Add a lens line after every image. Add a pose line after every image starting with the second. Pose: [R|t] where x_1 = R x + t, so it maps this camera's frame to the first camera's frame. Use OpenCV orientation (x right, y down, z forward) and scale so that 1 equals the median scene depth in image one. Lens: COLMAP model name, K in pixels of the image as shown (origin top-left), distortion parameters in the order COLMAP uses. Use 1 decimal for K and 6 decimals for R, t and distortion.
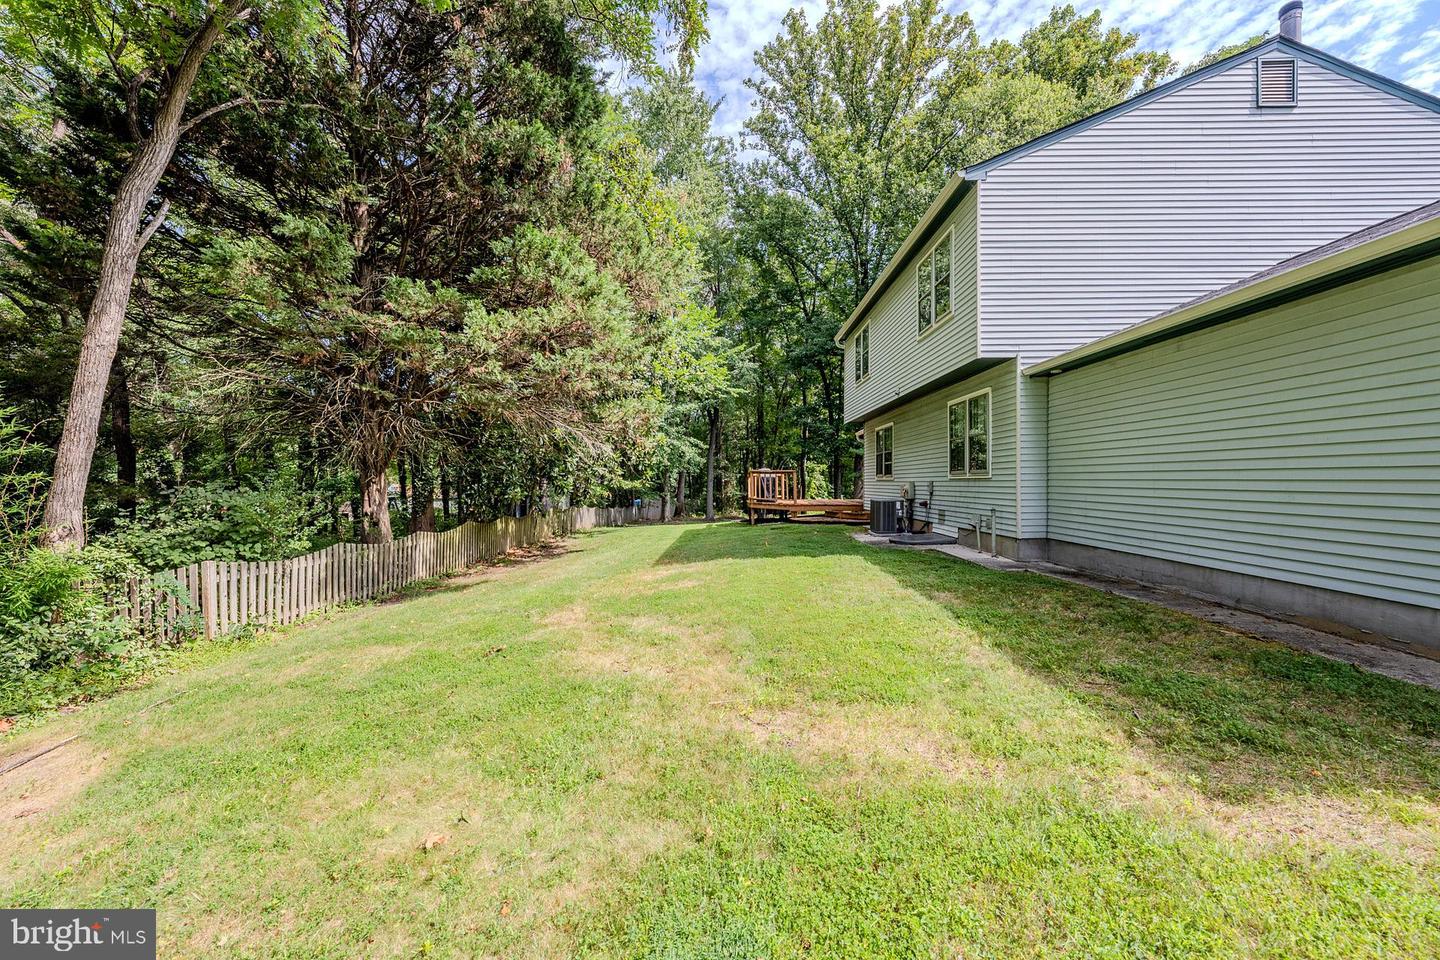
lens RADIAL K [[574.8, 0, 720.0], [0, 574.8, 480.0], [0, 0, 1]] dist [-0.000278, 0.000056]
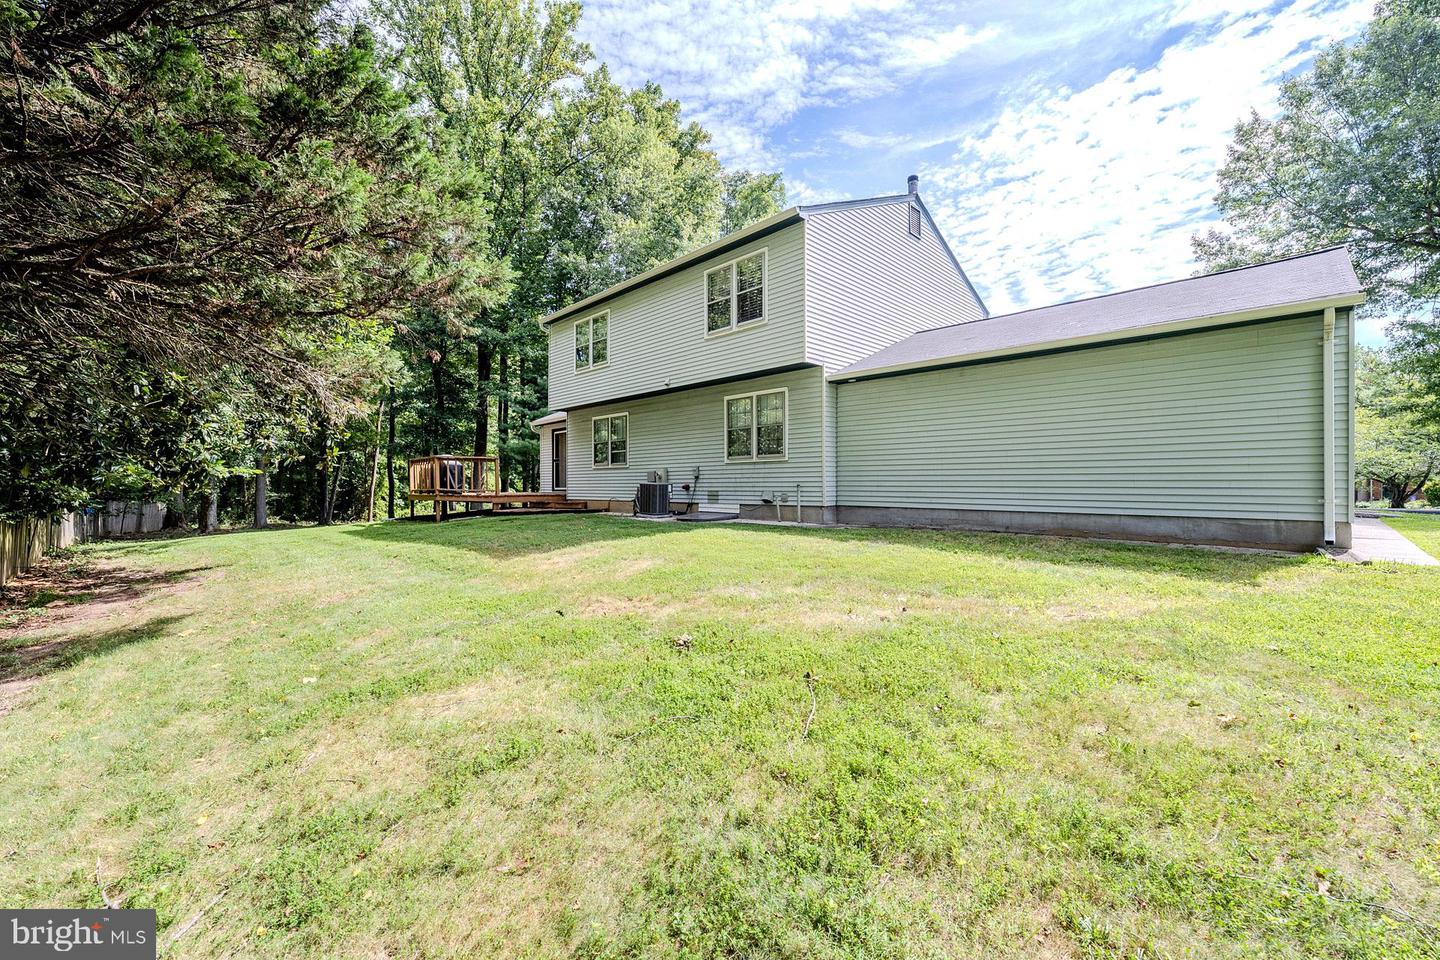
lens RADIAL K [[567.1, 0, 720.0], [0, 567.1, 480.0], [0, 0, 1]] dist [0.000209, 0.000018]
pose [[0.697586, 0.004318, 0.716488, -0.518694], [0.000519, 0.999979, -0.006531, 0.047374], [-0.716501, 0.004928, 0.697569, 0.258071]]
